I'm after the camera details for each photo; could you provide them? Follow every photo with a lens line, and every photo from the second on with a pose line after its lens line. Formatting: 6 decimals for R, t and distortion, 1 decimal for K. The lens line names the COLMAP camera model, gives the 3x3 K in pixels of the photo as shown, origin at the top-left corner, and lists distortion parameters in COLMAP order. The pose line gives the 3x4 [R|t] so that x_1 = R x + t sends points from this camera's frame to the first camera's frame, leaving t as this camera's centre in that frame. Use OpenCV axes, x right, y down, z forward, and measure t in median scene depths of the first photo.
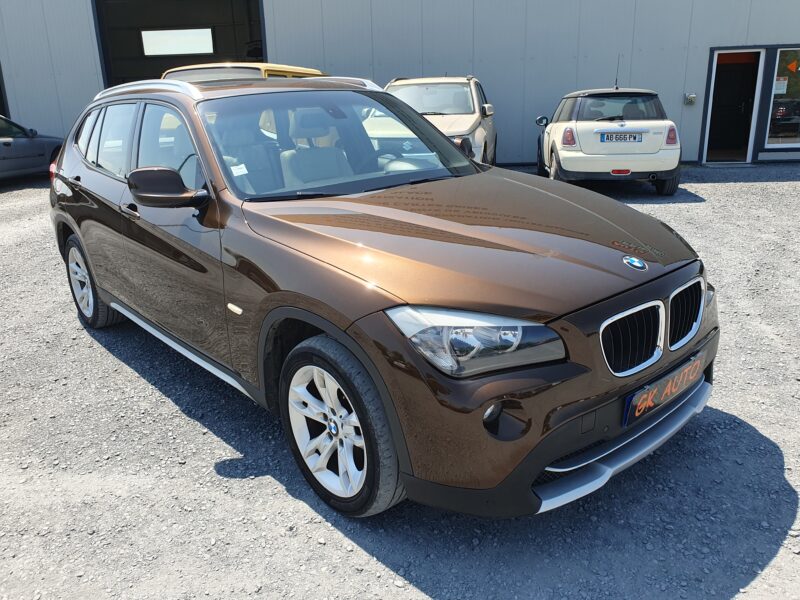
lens RADIAL K [[613.5, 0, 410.6], [0, 613.5, 295.5], [0, 0, 1]] dist [-0.007015, 0.010497]
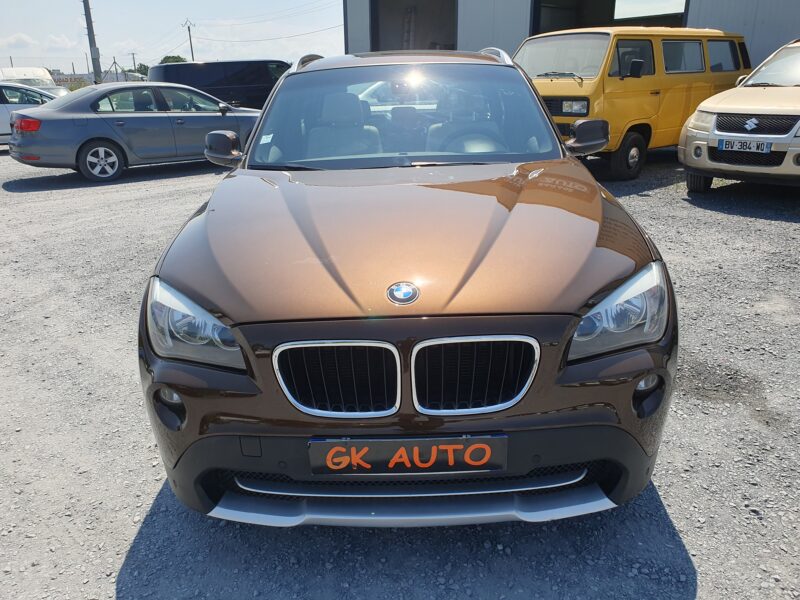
lens RADIAL K [[610.7, 0, 396.8], [0, 610.7, 283.2], [0, 0, 1]] dist [0.007067, 0.004439]
pose [[0.745376, 0.219373, -0.629516, 0.524770], [-0.196479, 0.974652, 0.107006, -0.089911], [0.637033, 0.043926, 0.769584, 0.235180]]
